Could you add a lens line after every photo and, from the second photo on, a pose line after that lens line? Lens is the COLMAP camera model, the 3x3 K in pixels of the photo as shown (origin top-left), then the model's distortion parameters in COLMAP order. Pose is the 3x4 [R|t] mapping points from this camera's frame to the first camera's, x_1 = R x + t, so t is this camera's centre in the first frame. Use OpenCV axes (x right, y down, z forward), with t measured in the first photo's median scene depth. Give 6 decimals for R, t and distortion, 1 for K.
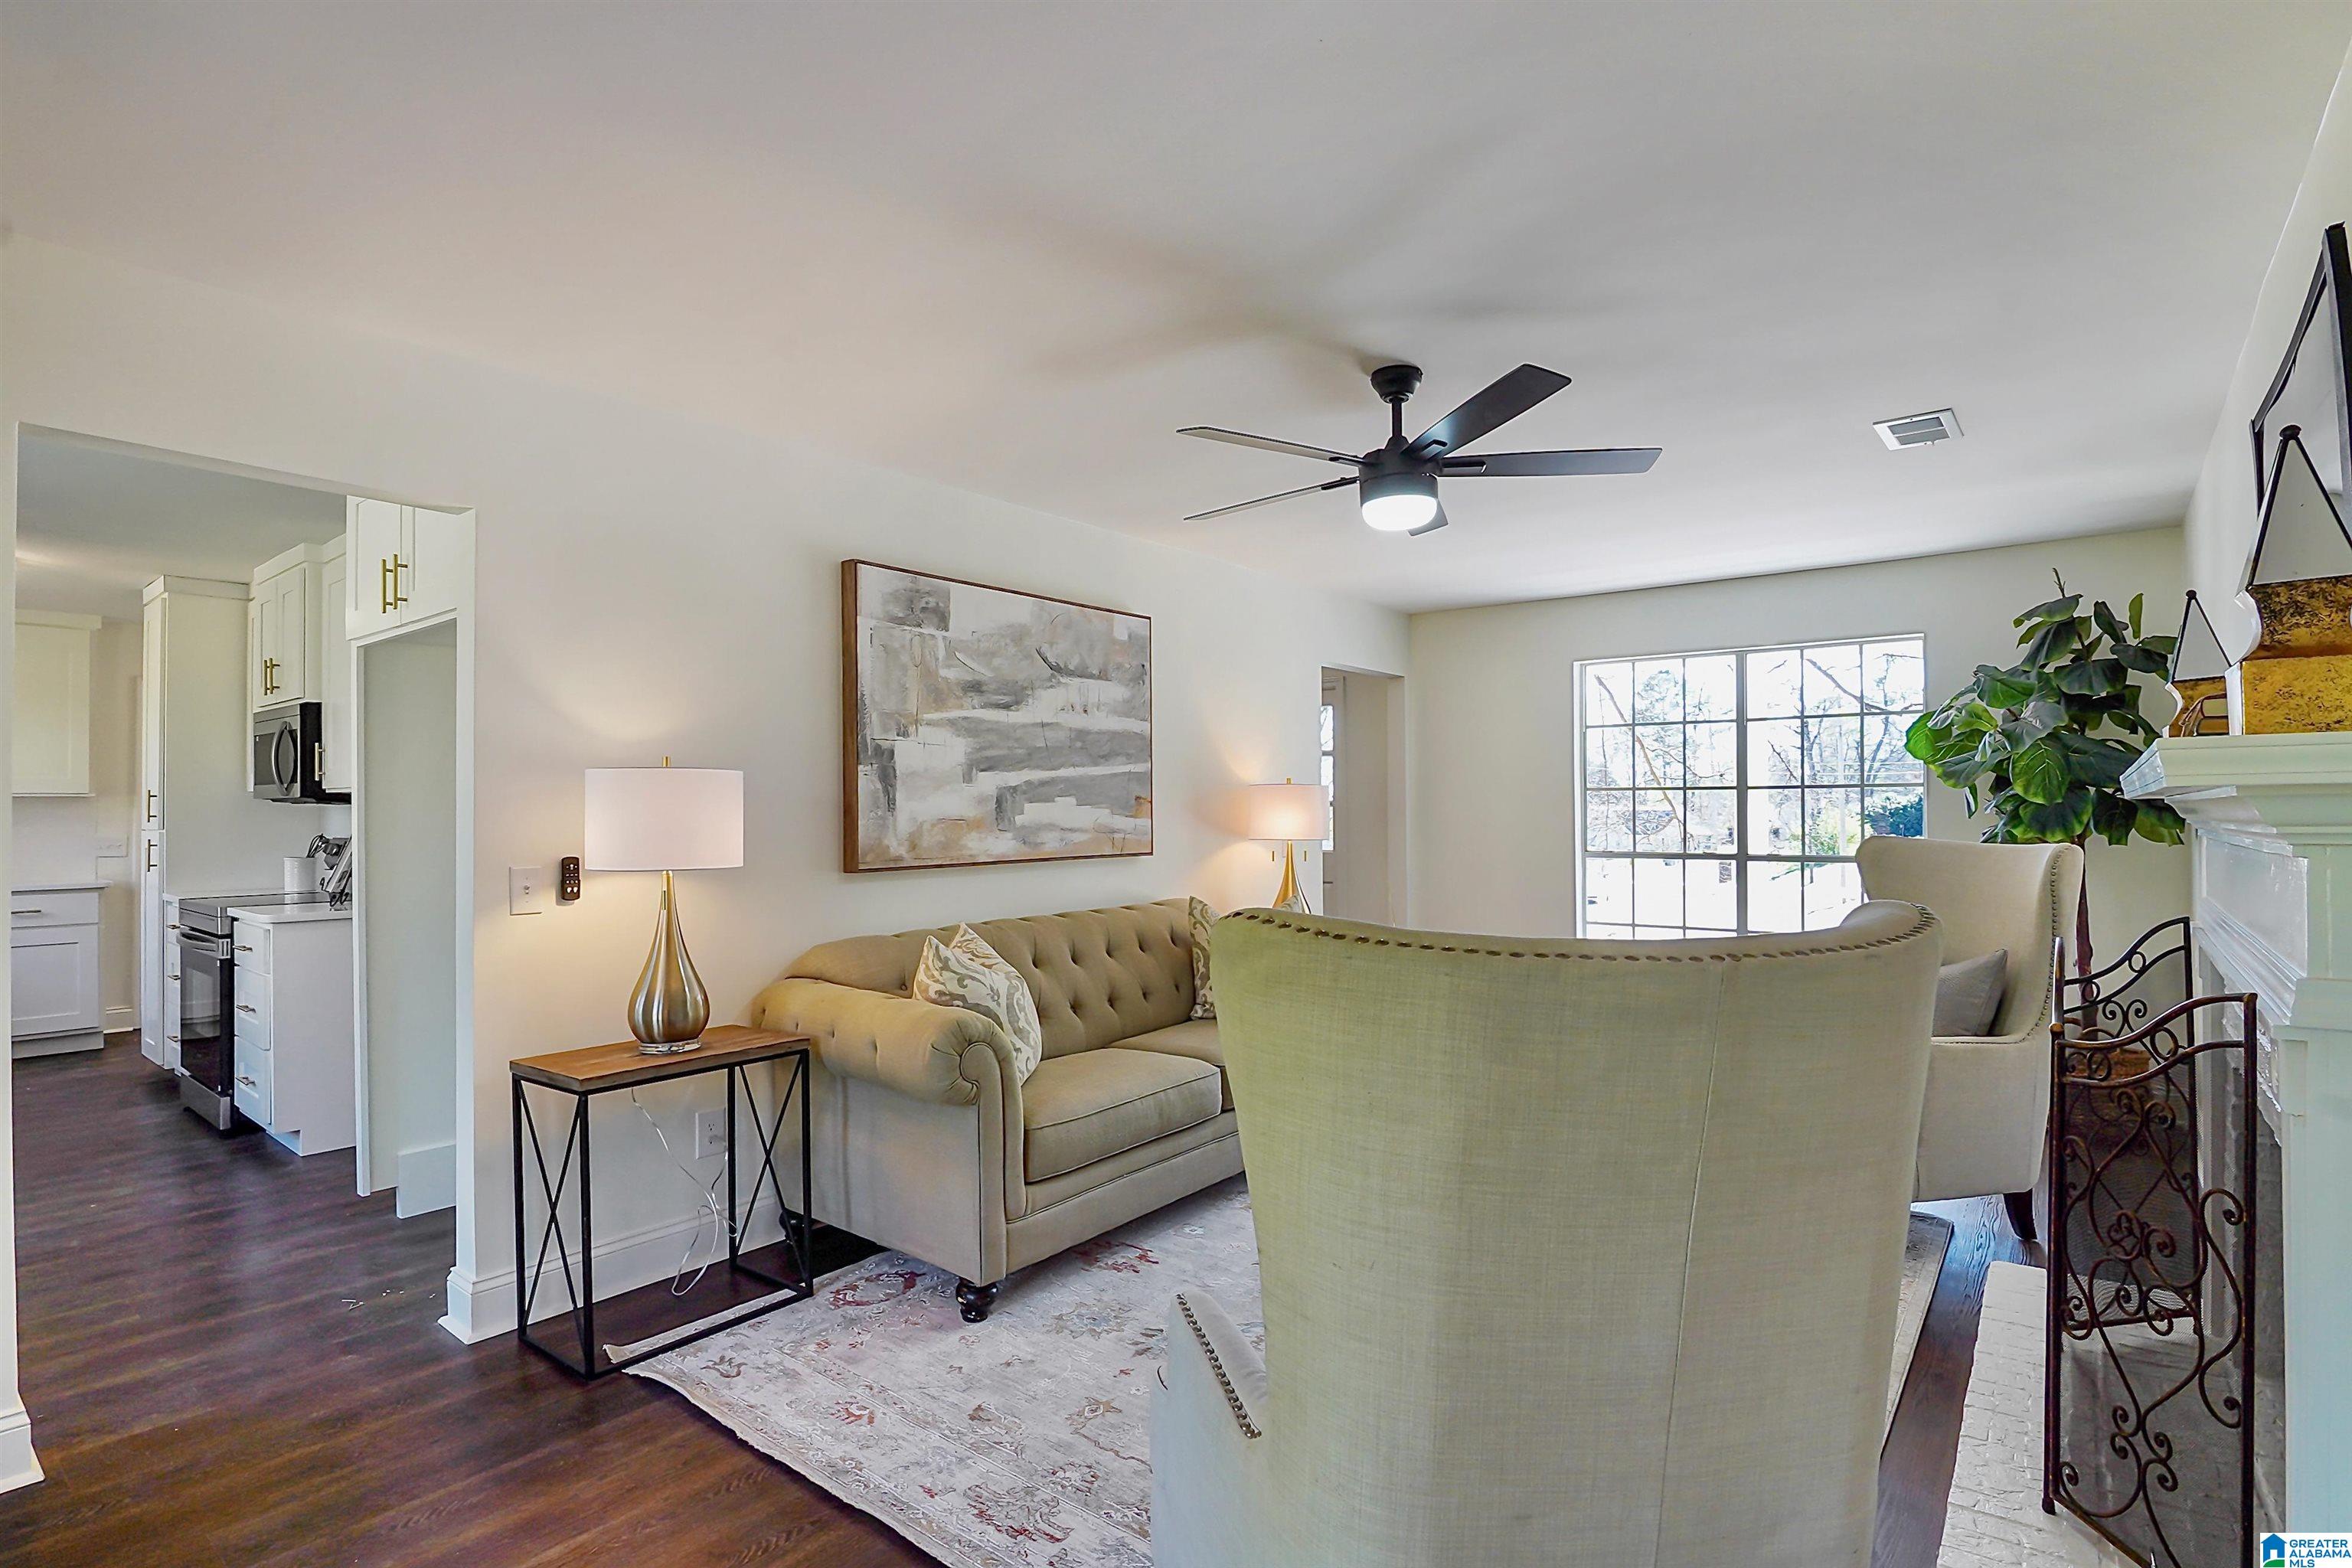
lens RADIAL K [[1153.0, 0, 1167.0], [0, 1153.0, 795.8], [0, 0, 1]] dist [-0.019679, -0.001634]
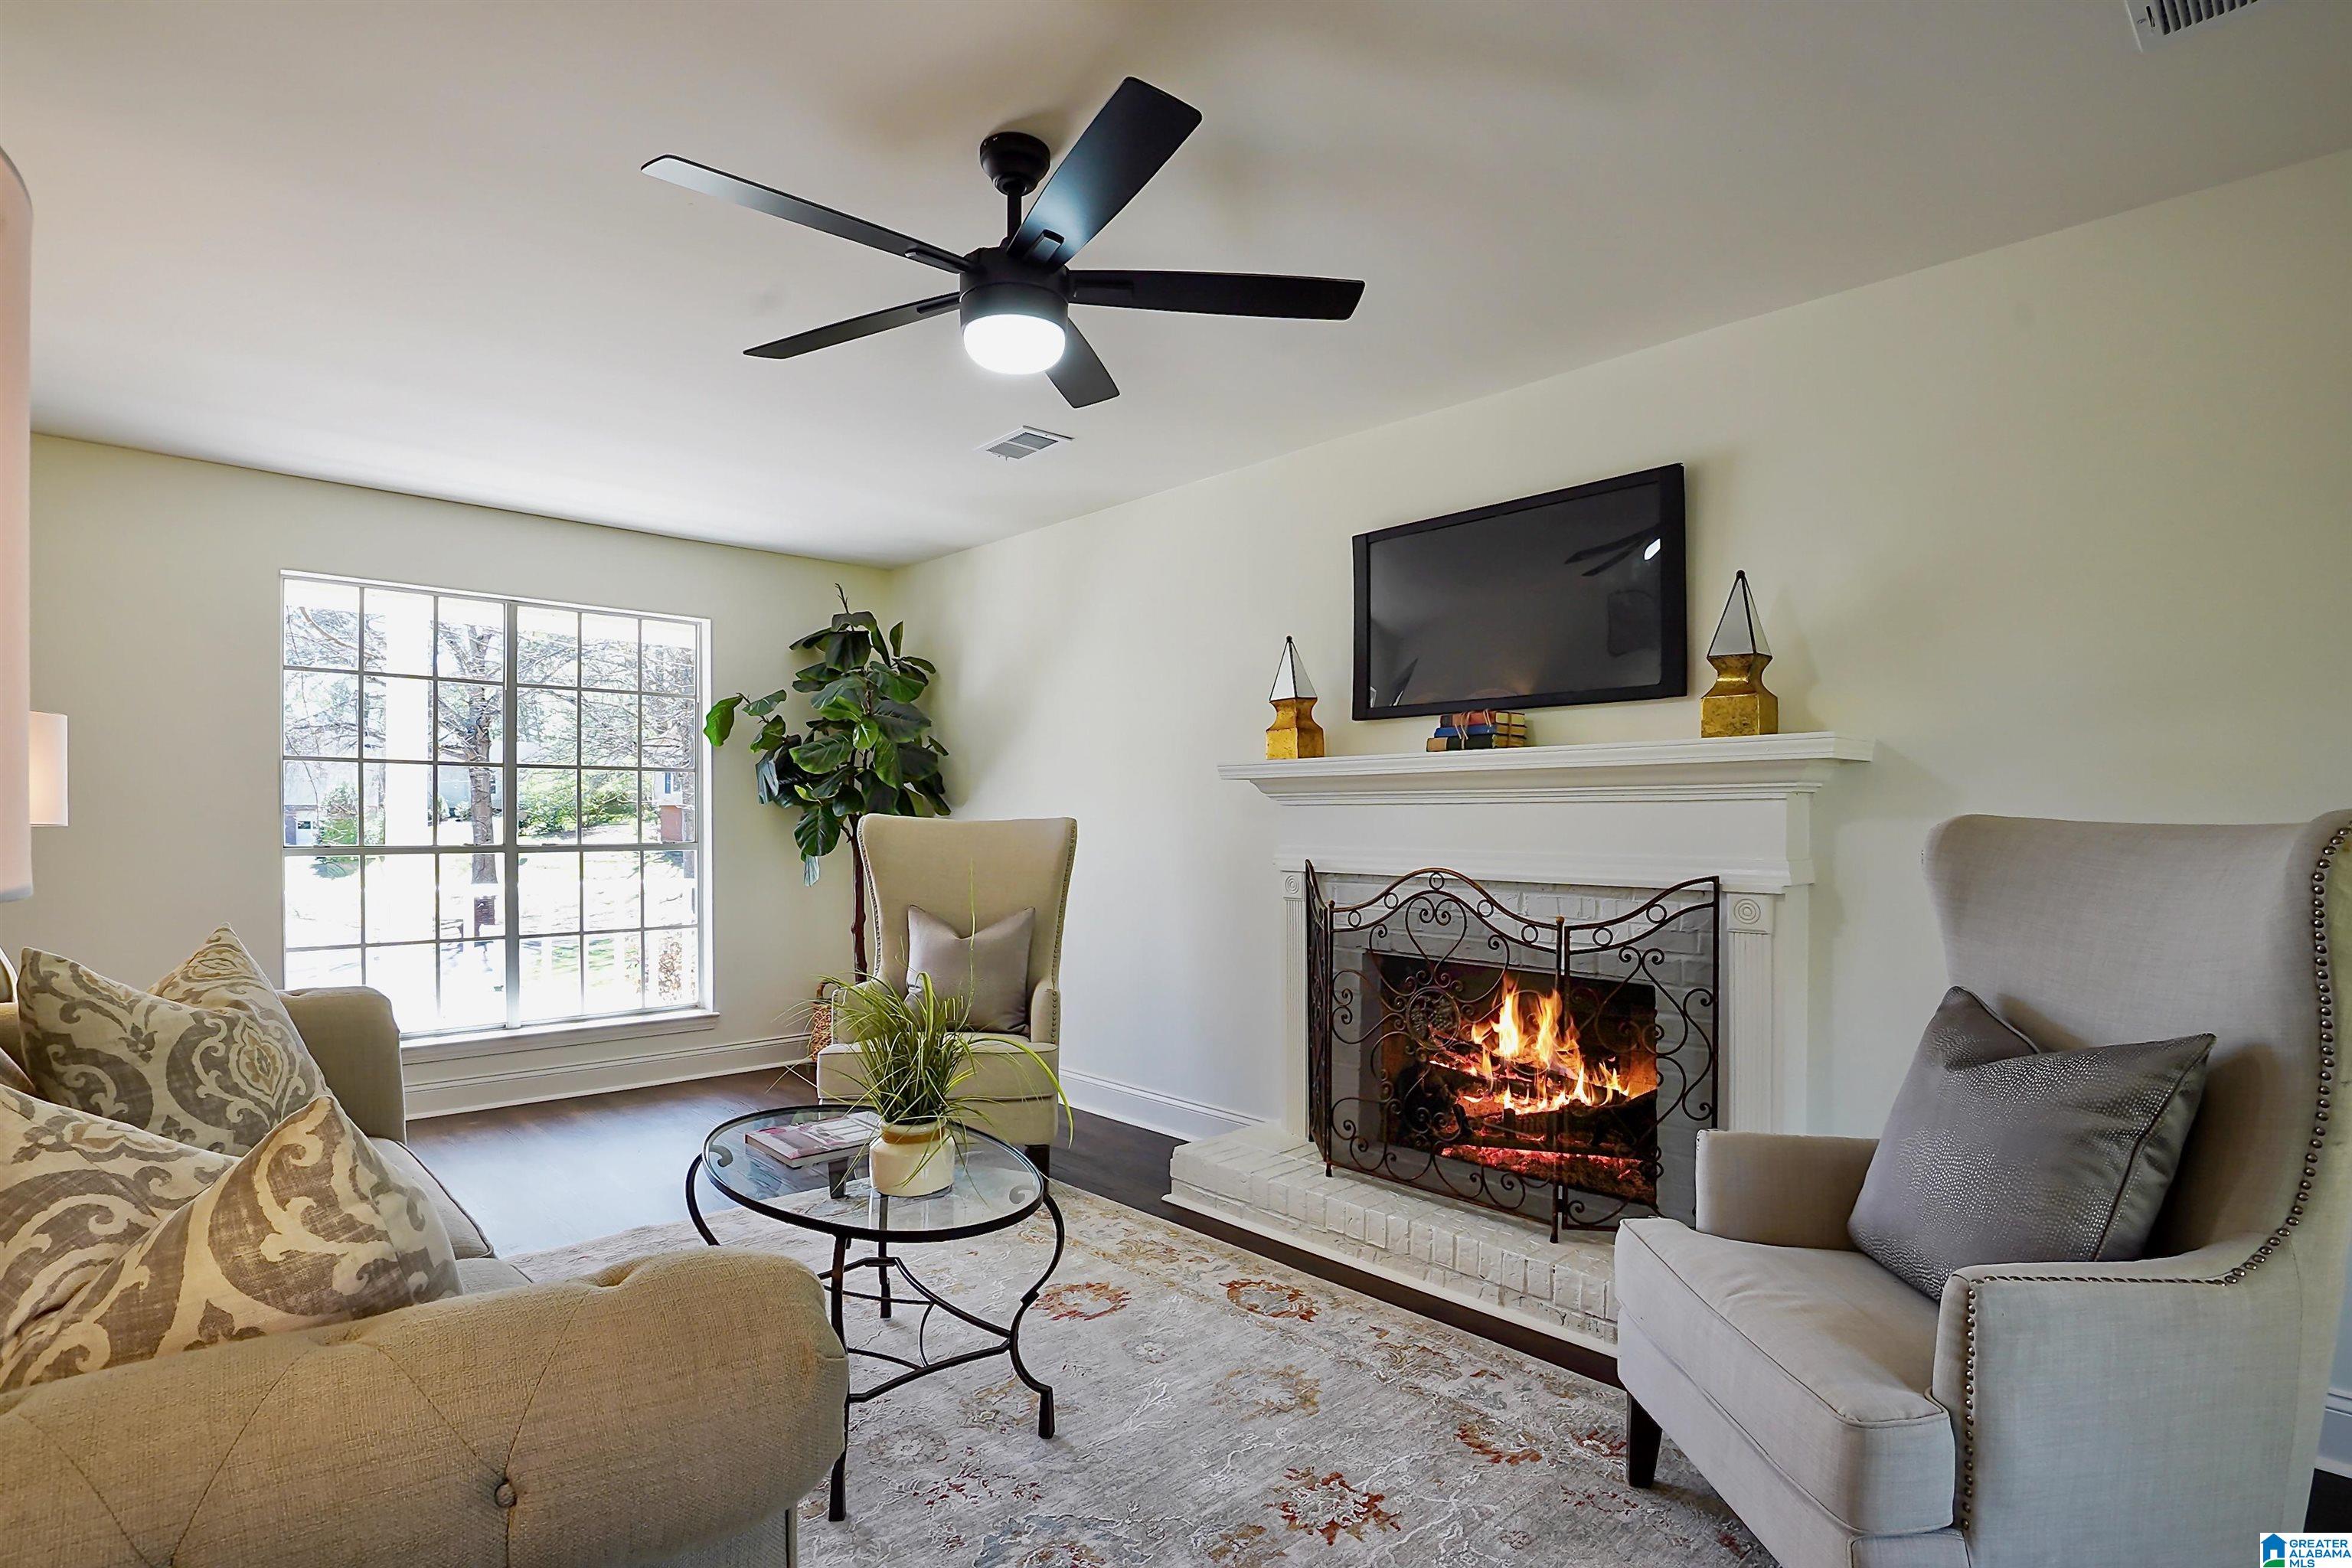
lens RADIAL K [[1160.8, 0, 1163.0], [0, 1160.8, 827.1], [0, 0, 1]] dist [-0.025644, -0.000258]
pose [[0.148724, -0.002550, 0.988875, -0.368878], [-0.016611, 0.999849, 0.005077, 0.036779], [-0.988739, -0.017182, 0.148659, 0.584706]]
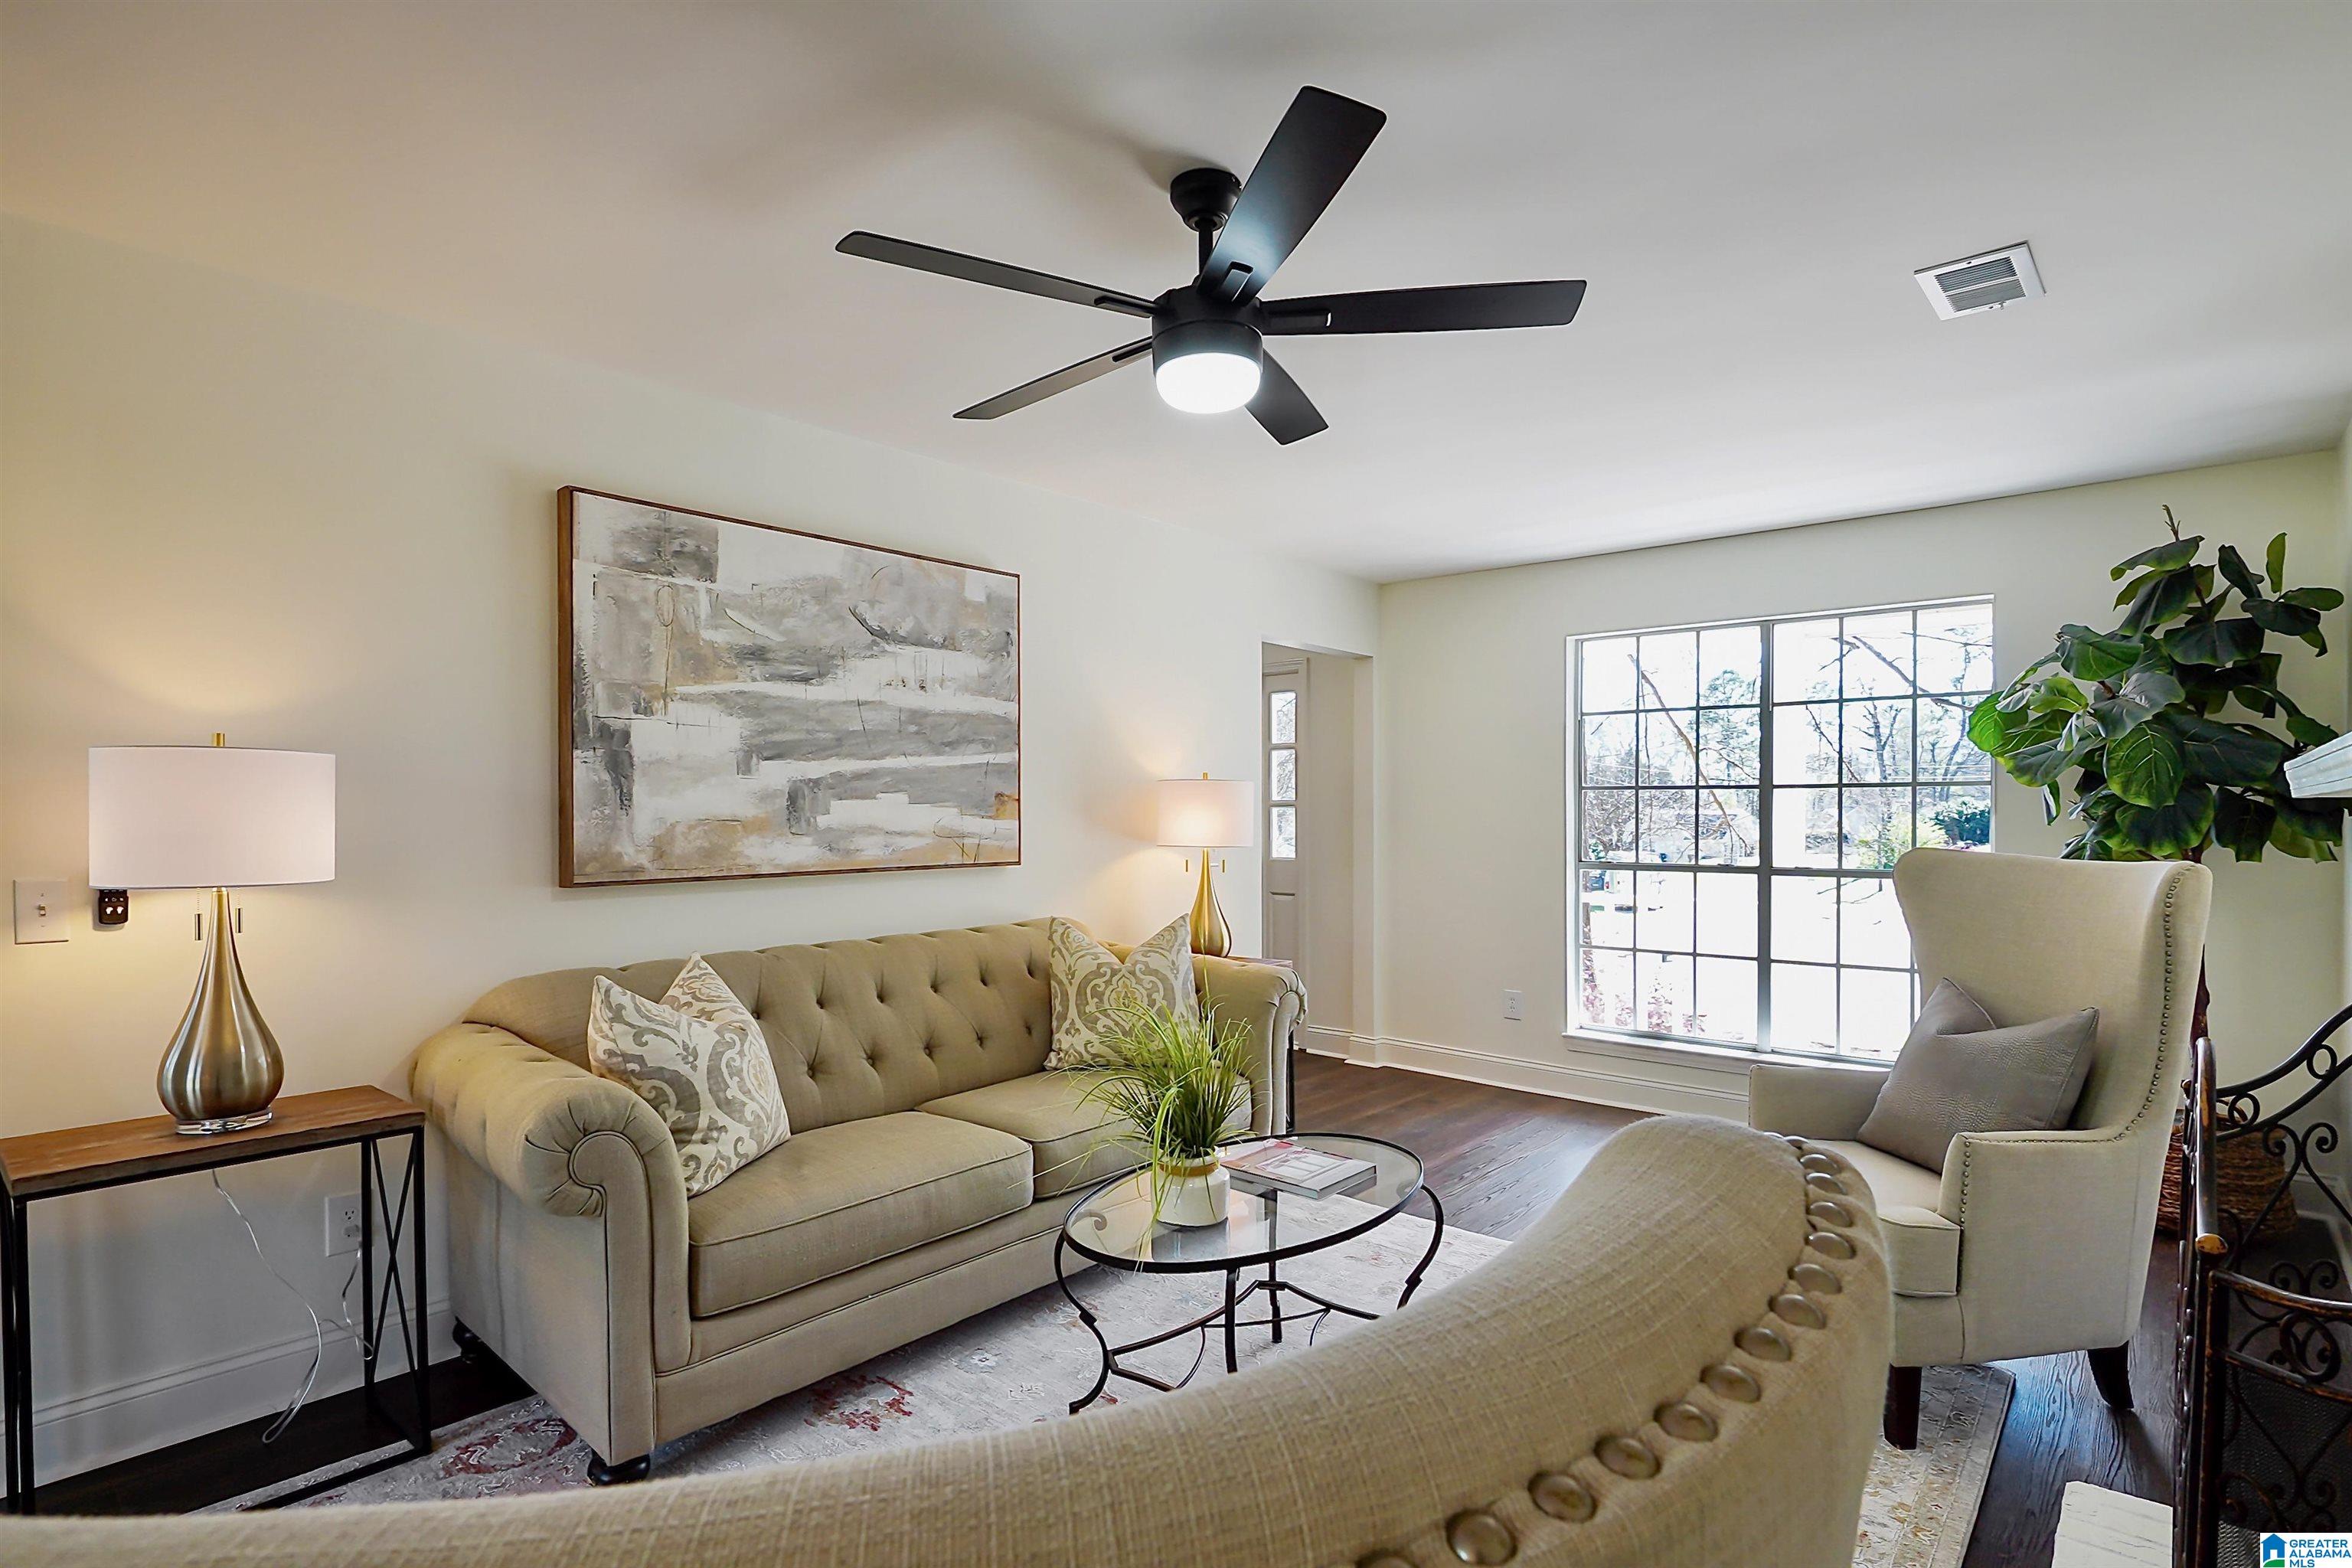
lens RADIAL K [[1156.5, 0, 1162.8], [0, 1156.5, 814.6], [0, 0, 1]] dist [-0.022634, 0.000659]
pose [[0.998774, 0.004765, -0.049273, 0.154517], [-0.004039, 0.999882, 0.014825, 0.003683], [0.049337, -0.014608, 0.998675, 0.216425]]
